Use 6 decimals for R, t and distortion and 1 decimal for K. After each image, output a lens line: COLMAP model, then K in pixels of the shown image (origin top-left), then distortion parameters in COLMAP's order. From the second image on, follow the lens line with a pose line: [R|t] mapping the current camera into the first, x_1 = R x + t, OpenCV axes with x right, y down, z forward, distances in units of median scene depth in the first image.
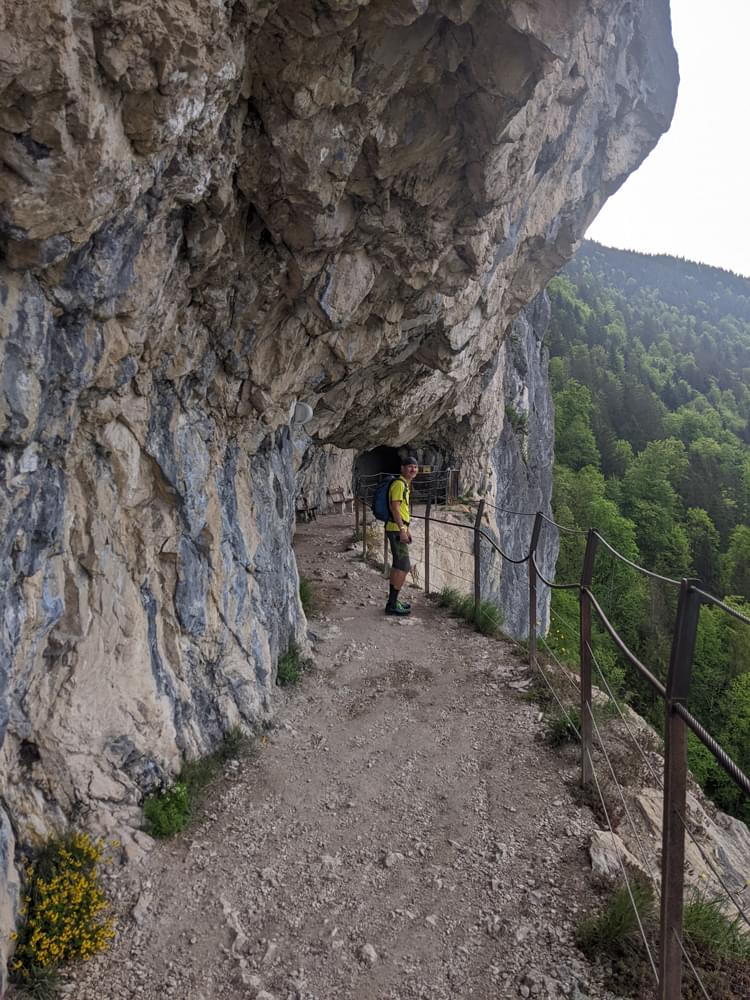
lens RADIAL K [[791.7, 0, 381.3], [0, 791.7, 487.1], [0, 0, 1]] dist [0.080809, -0.121181]
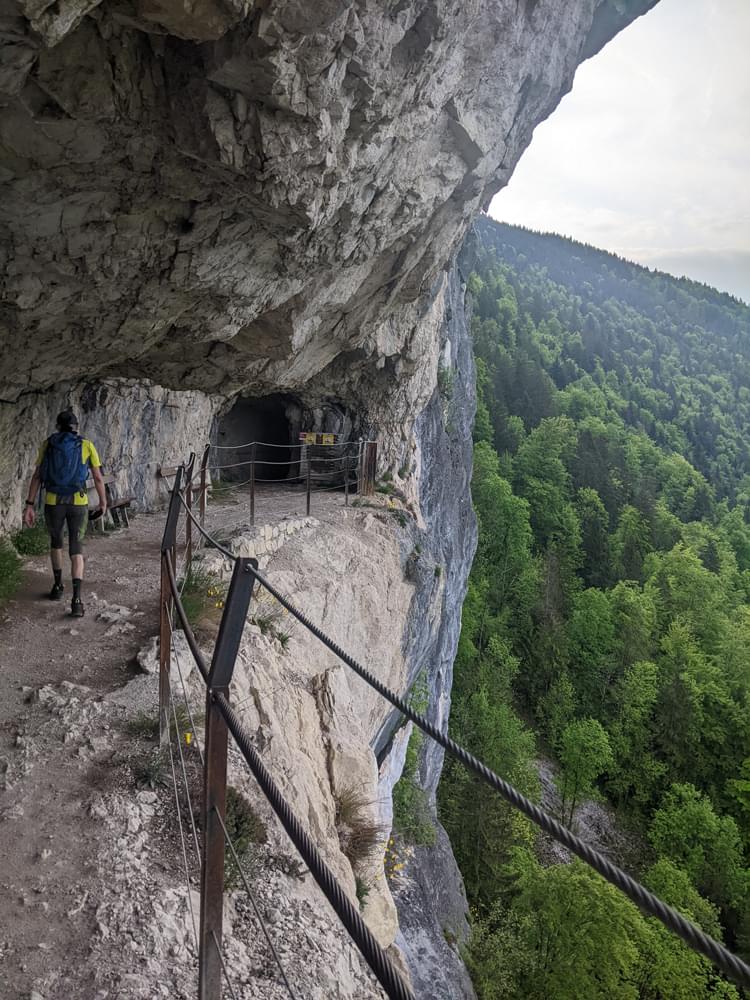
lens RADIAL K [[791.7, 0, 377.1], [0, 791.7, 504.6], [0, 0, 1]] dist [0.080809, -0.121181]
pose [[0.989996, 0.021268, 0.139486, 0.006475], [-0.029475, 0.997937, 0.057040, -0.007163], [-0.137985, -0.060580, 0.988580, 0.364779]]
